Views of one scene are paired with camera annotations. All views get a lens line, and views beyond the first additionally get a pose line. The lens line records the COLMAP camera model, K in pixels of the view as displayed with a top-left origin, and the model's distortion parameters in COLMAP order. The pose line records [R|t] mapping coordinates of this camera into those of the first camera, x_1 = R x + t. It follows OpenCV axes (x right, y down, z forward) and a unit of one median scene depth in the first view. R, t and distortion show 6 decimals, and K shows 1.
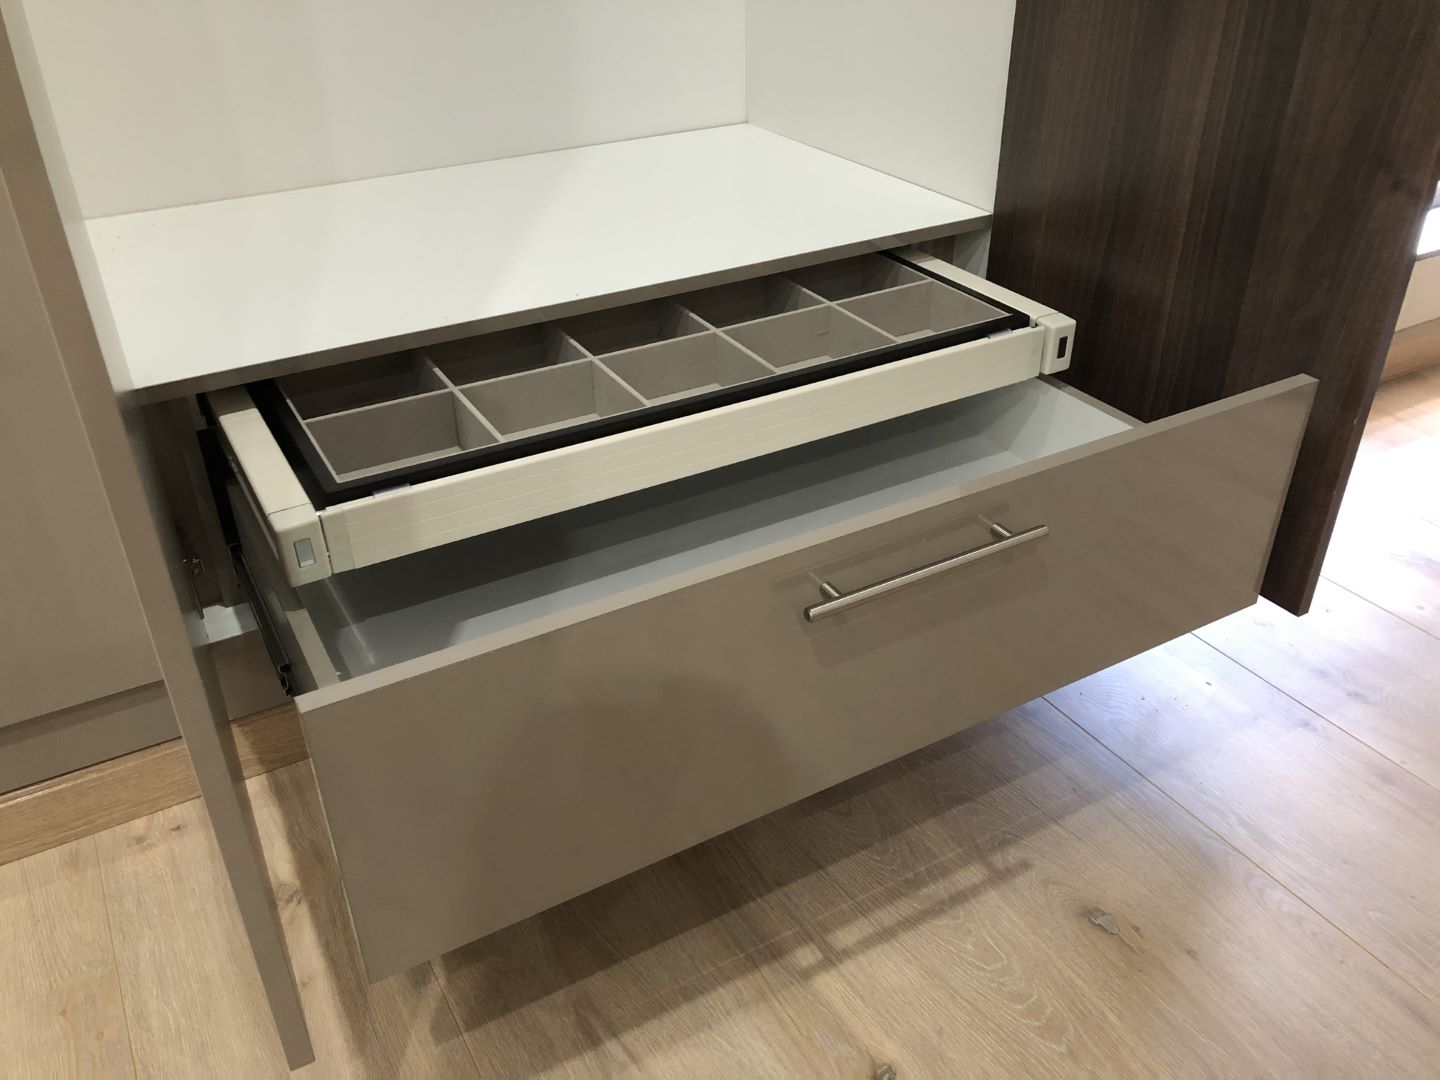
lens RADIAL K [[1209.0, 0, 720.0], [0, 1209.0, 540.0], [0, 0, 1]] dist [0.002789, 0.003614]
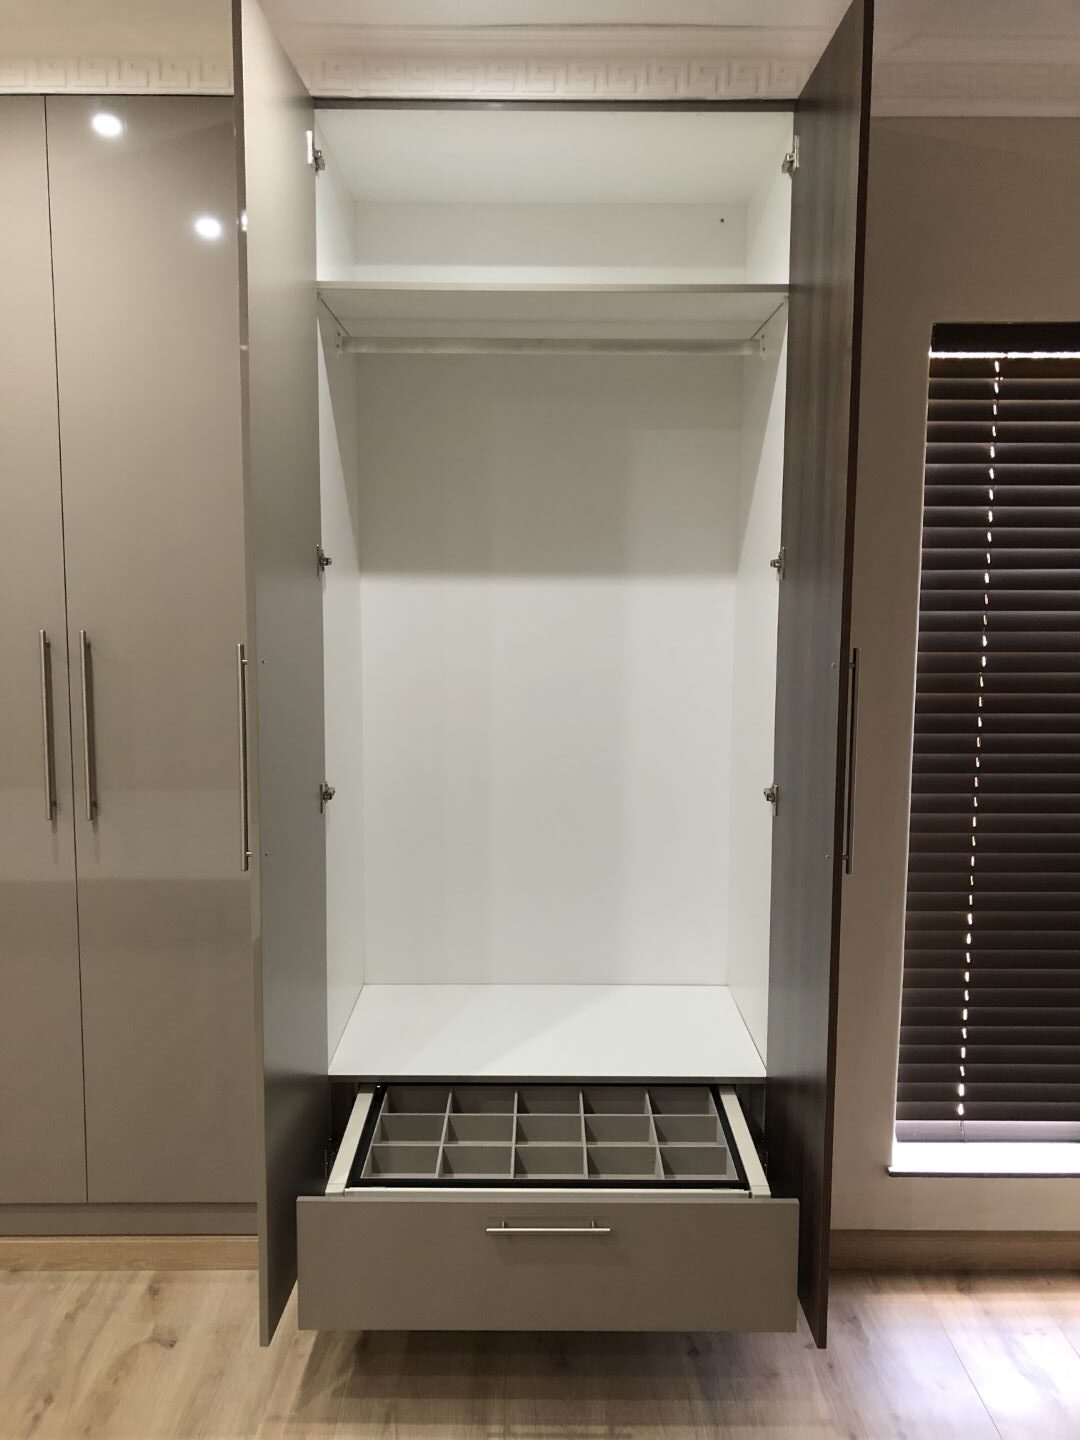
lens RADIAL K [[1198.2, 0, 544.5], [0, 1198.2, 695.1], [0, 0, 1]] dist [0.079194, -0.095145]
pose [[0.871174, 0.076278, -0.485012, 1.040033], [-0.275582, 0.893536, -0.354470, -0.058234], [0.406337, 0.442466, 0.799446, -1.159048]]
